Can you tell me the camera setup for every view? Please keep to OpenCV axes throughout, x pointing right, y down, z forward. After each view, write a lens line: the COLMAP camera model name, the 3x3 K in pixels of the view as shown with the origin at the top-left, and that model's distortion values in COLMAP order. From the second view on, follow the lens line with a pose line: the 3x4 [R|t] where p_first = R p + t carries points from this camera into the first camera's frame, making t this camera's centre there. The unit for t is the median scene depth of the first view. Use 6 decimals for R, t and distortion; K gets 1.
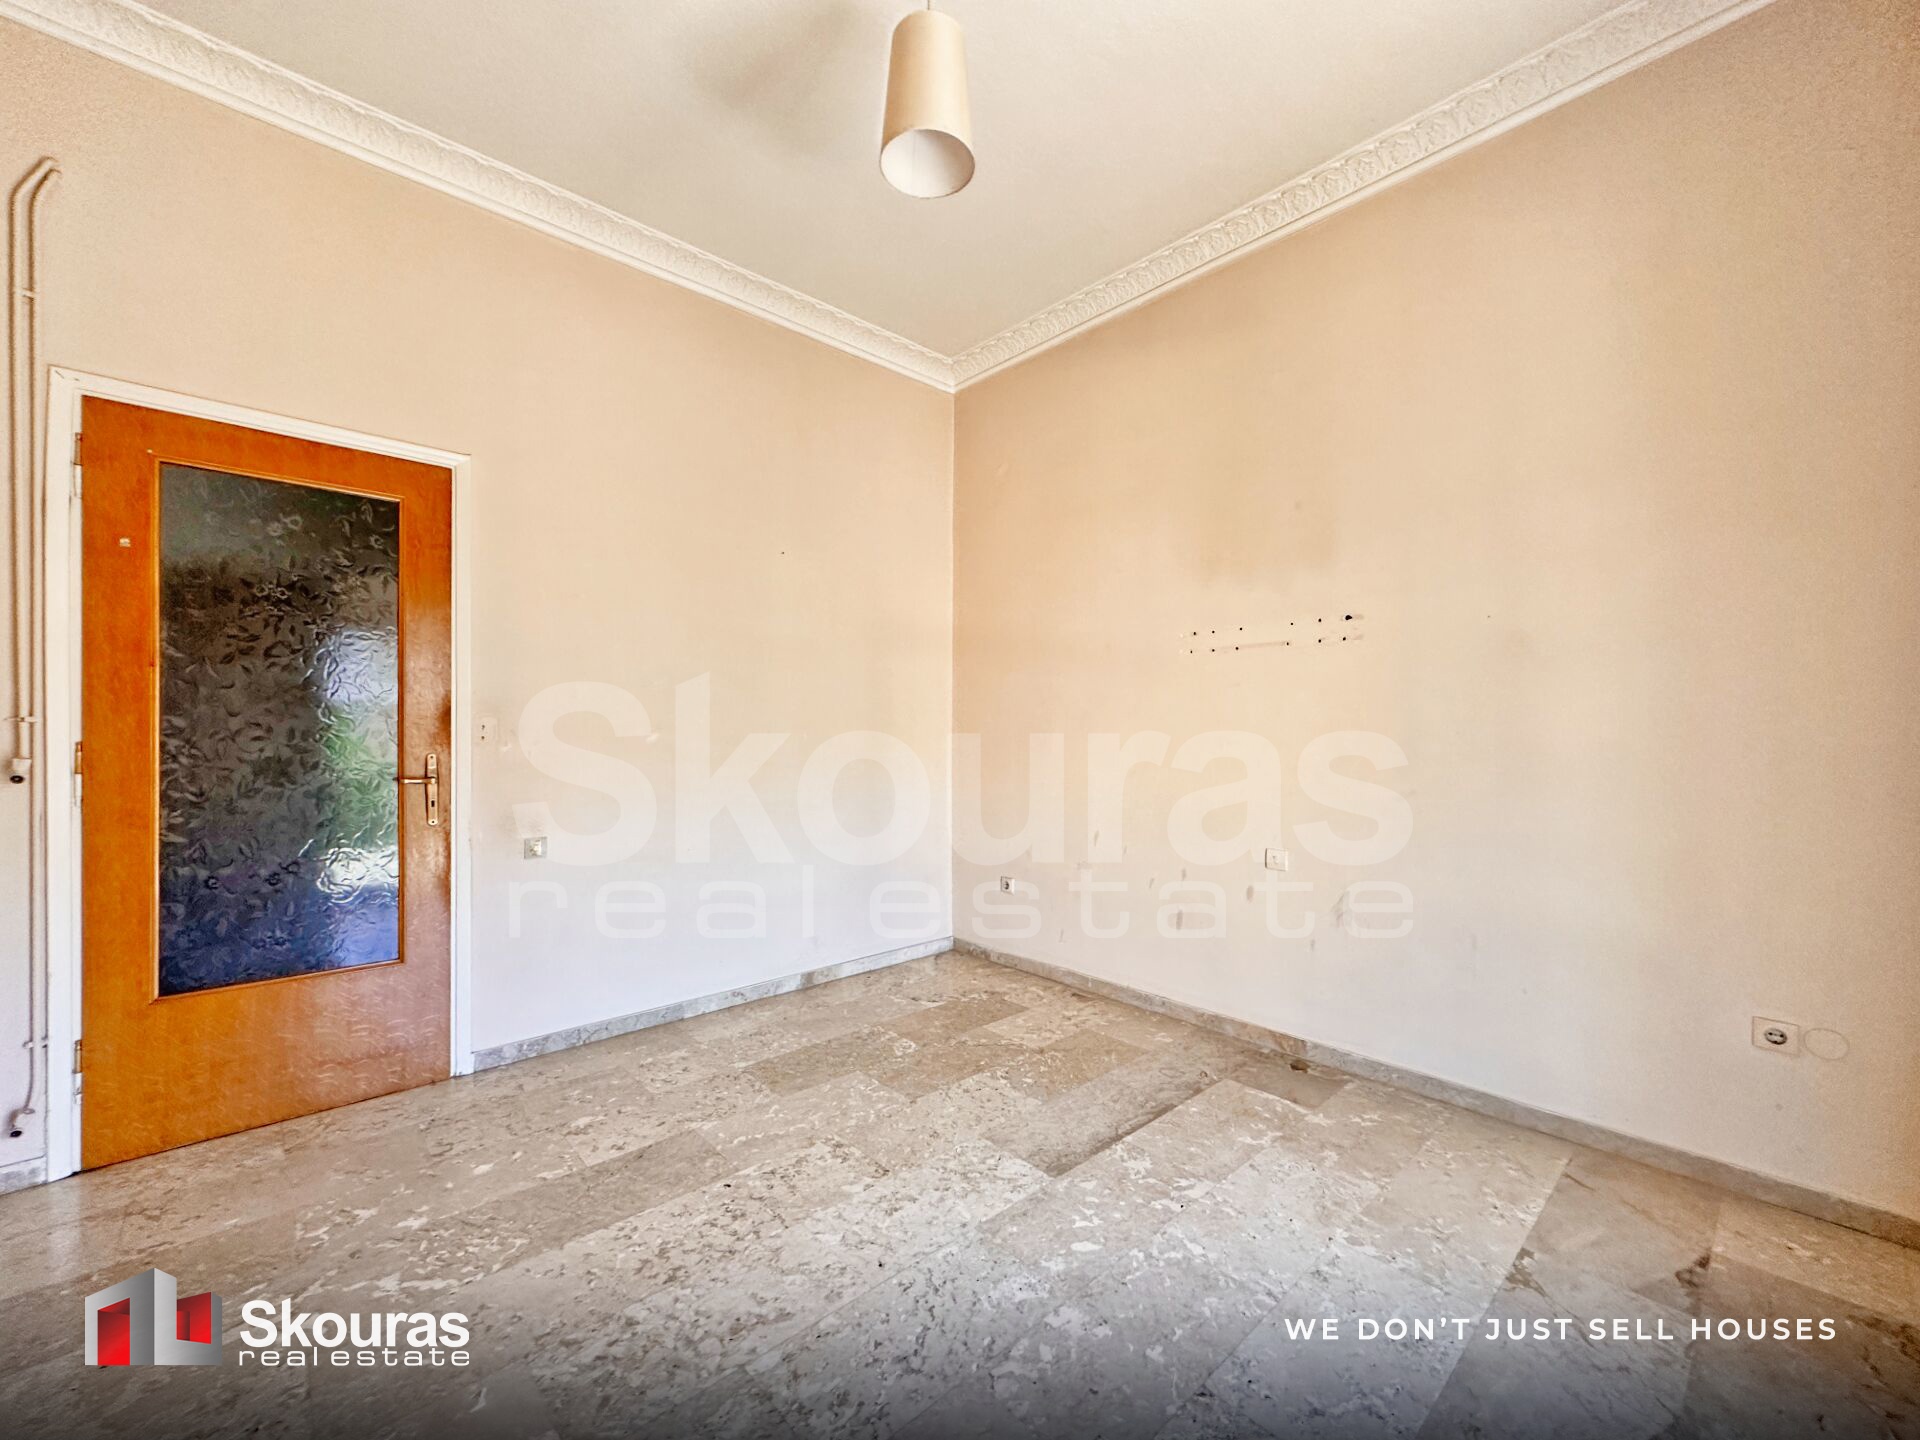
lens RADIAL K [[774.9, 0, 960.9], [0, 774.9, 729.0], [0, 0, 1]] dist [-0.004156, 0.001004]
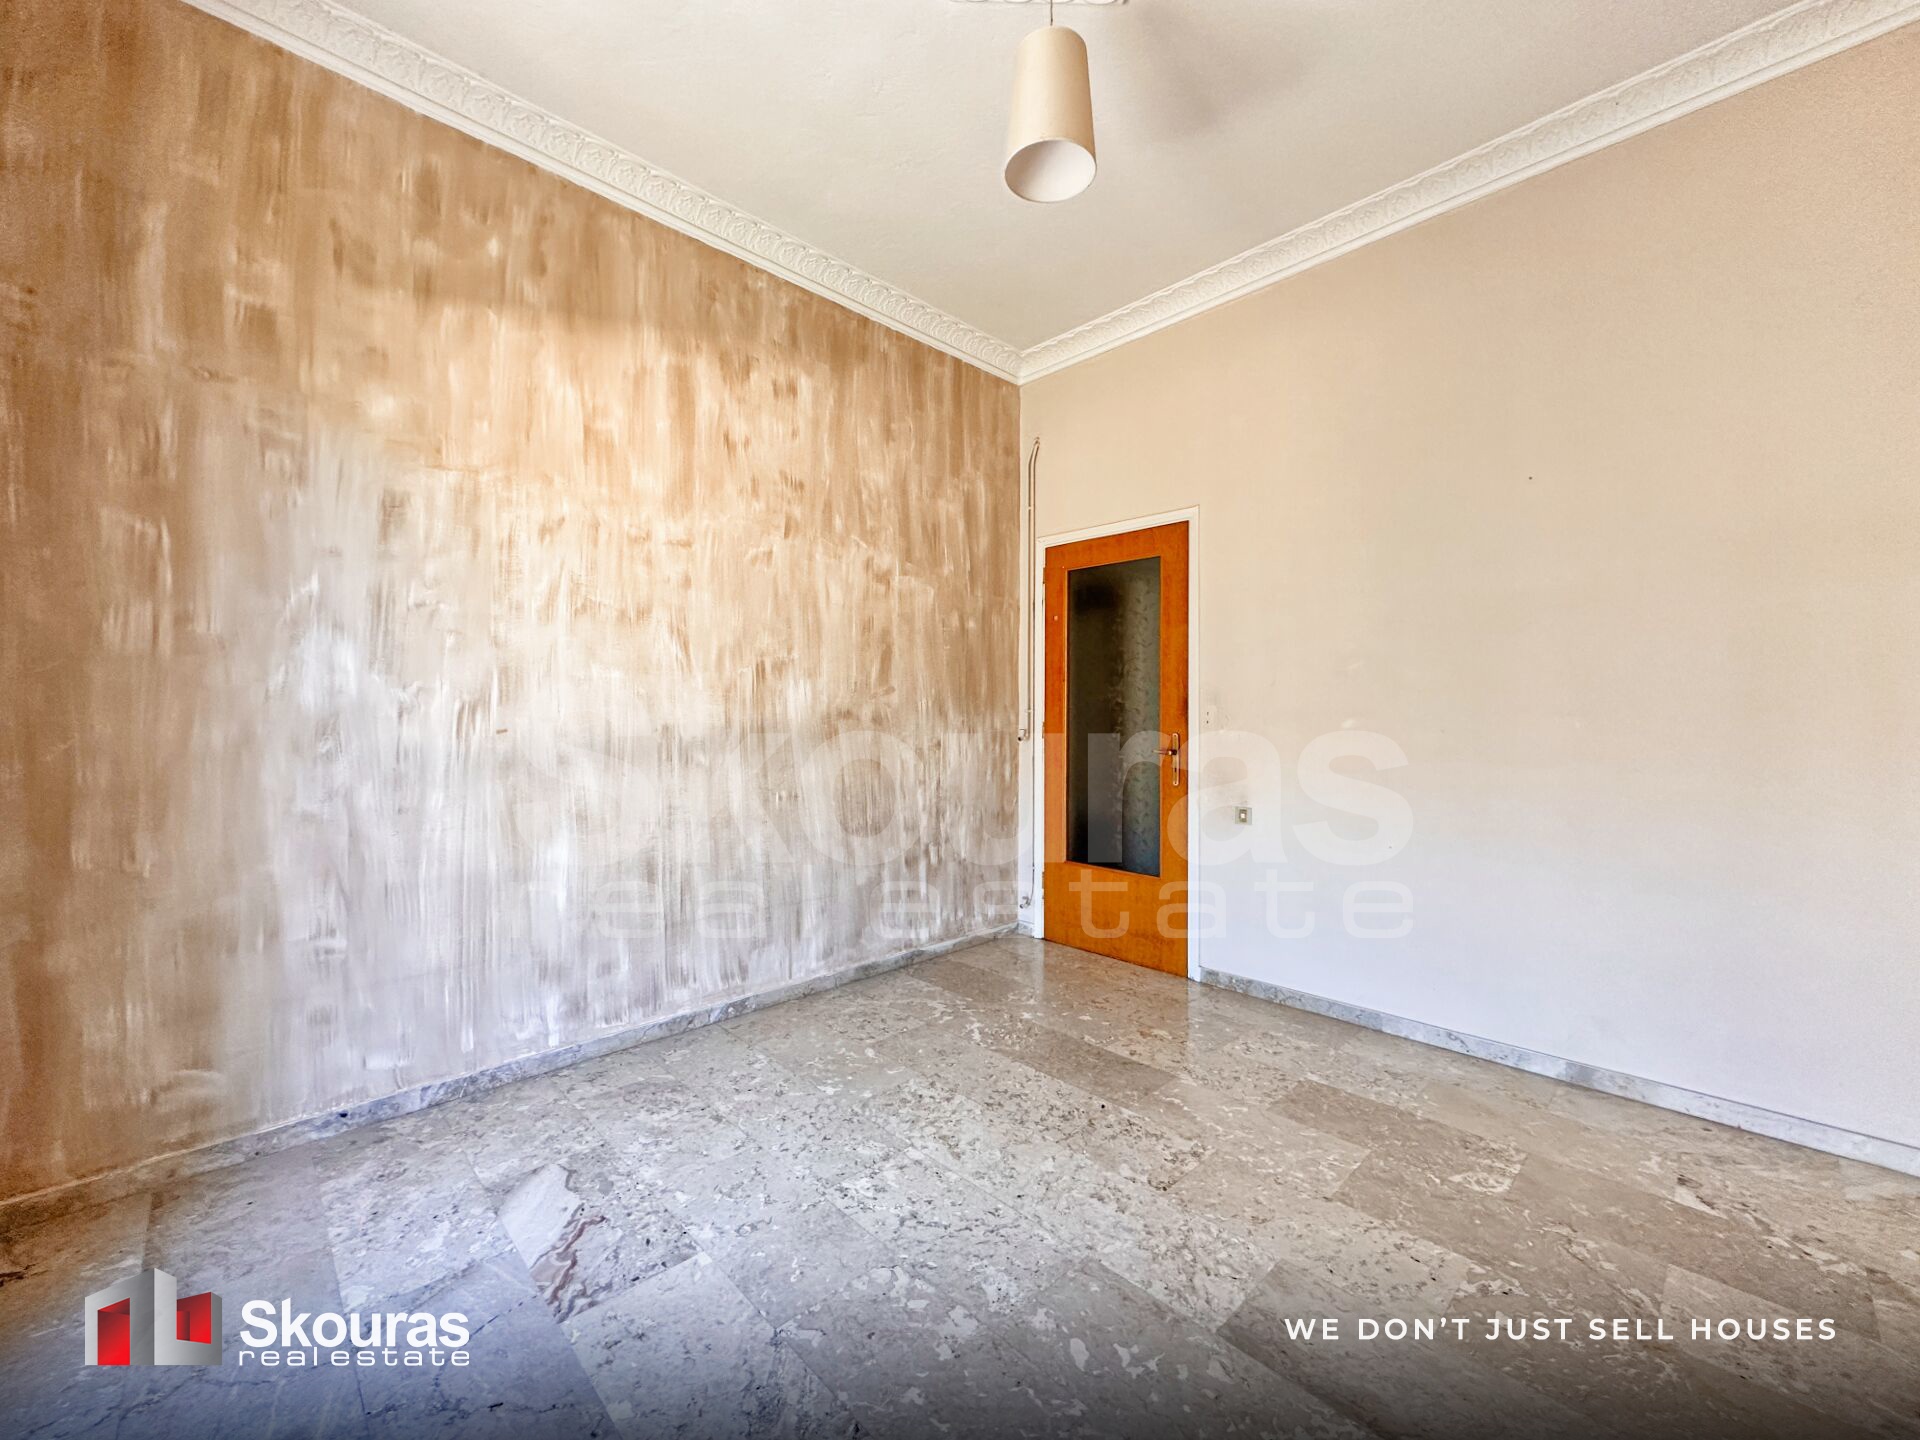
lens RADIAL K [[774.9, 0, 967.4], [0, 774.9, 713.3], [0, 0, 1]] dist [-0.004156, 0.001004]
pose [[0.020951, -0.005036, -0.999768, 0.658999], [0.000547, 0.999987, -0.005026, 0.002421], [0.999780, -0.000442, 0.020953, 0.588088]]
